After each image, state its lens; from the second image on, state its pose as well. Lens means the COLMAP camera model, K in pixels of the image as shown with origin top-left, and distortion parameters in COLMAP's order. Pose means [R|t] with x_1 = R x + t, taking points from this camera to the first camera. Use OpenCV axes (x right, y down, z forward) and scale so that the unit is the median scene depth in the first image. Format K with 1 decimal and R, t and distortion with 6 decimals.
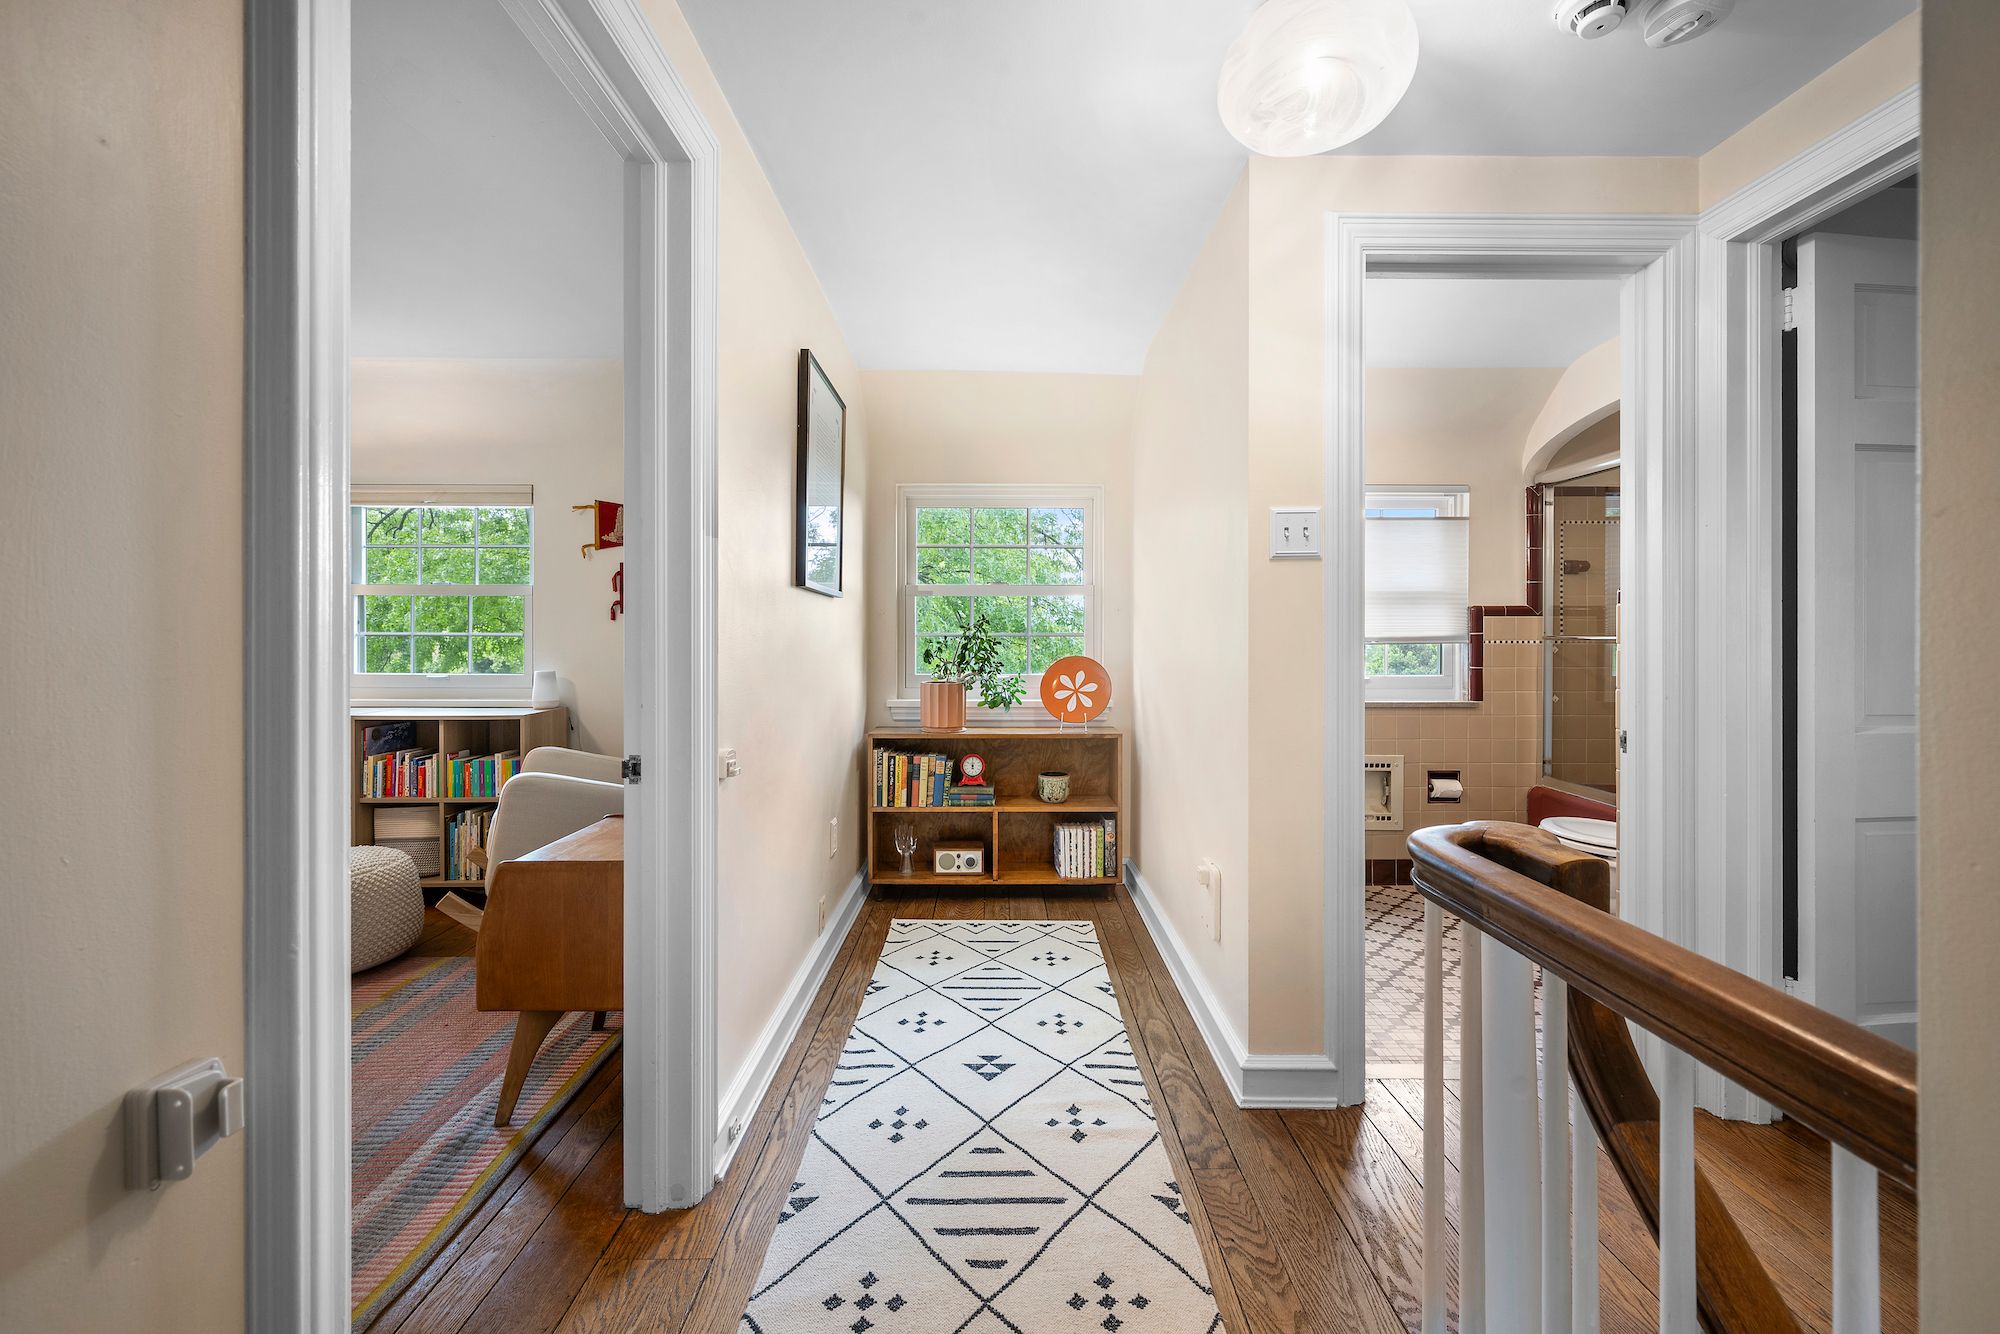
lens RADIAL K [[796.0, 0, 994.9], [0, 796.0, 640.7], [0, 0, 1]] dist [-0.000216, 0.000081]
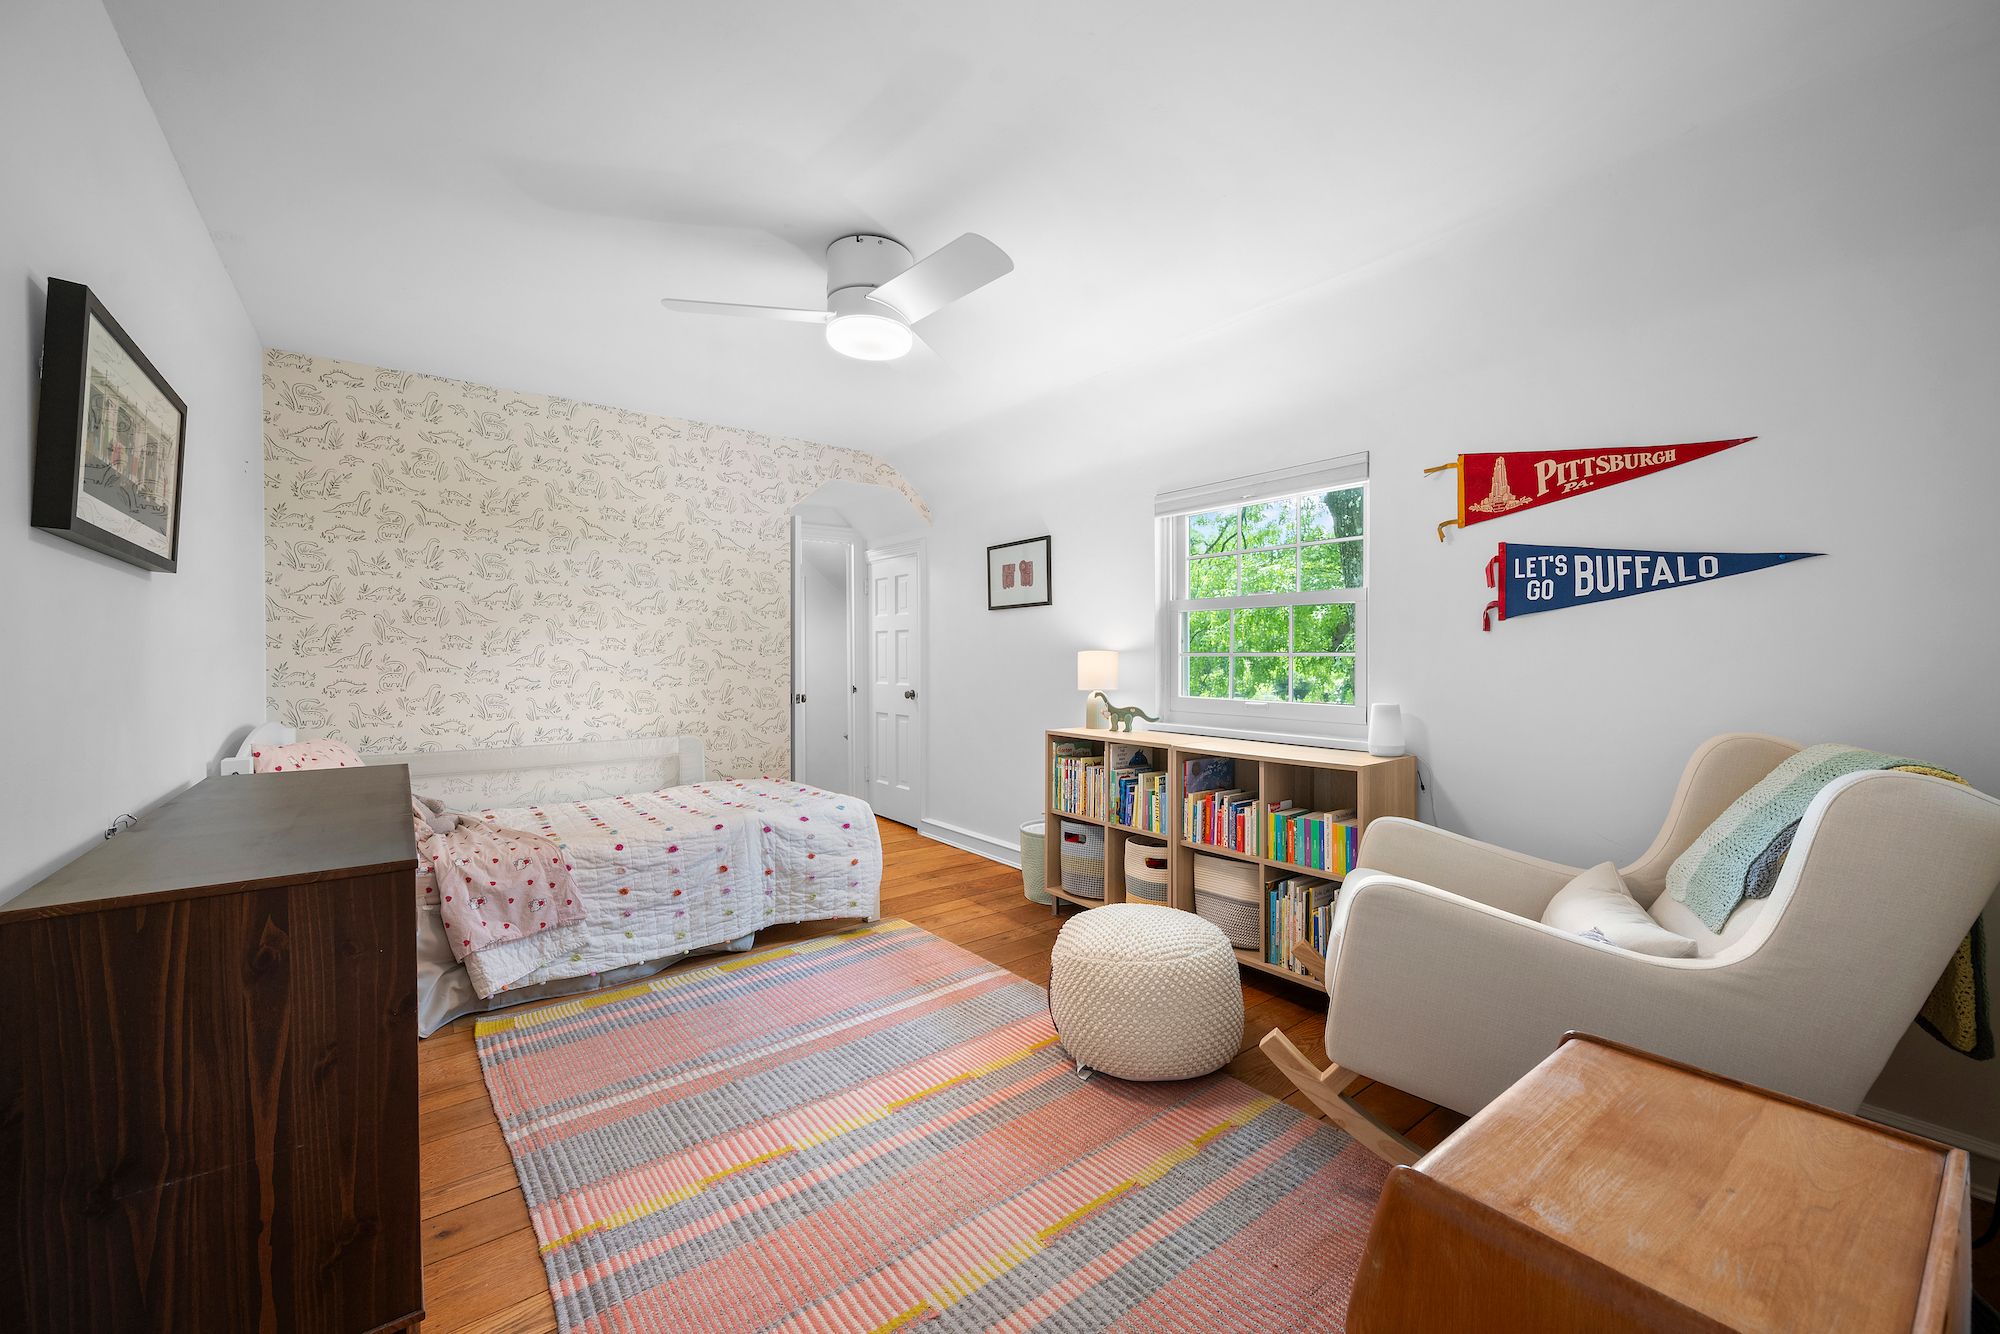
lens RADIAL K [[796.0, 0, 1000.0], [0, 796.0, 656.2], [0, 0, 1]] dist [-0.000216, 0.000081]
pose [[0.611053, -0.001115, -0.791589, -0.221647], [-0.003053, 0.999988, -0.003766, -0.001426], [0.791584, 0.004718, 0.611042, 0.300847]]
